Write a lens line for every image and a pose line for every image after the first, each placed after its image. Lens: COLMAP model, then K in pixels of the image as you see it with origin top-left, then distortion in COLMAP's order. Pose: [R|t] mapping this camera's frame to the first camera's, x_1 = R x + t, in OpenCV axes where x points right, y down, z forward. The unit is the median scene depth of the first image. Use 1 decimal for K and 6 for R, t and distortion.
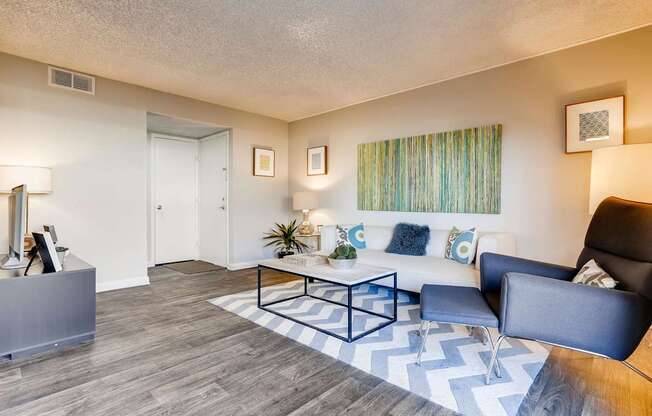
lens RADIAL K [[314.7, 0, 323.7], [0, 314.7, 206.0], [0, 0, 1]] dist [0.002317, 0.000995]
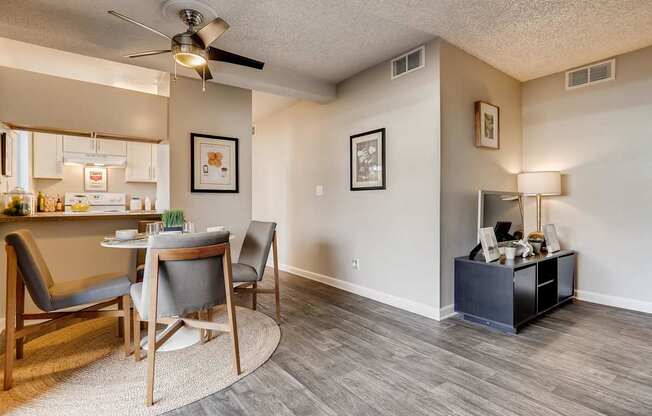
lens RADIAL K [[314.7, 0, 323.1], [0, 314.7, 206.3], [0, 0, 1]] dist [0.002317, 0.000995]
pose [[-0.147911, 0.001731, -0.988999, 0.401003], [-0.001316, 0.999997, 0.001947, -0.003281], [0.989000, 0.001589, -0.147908, 0.528499]]
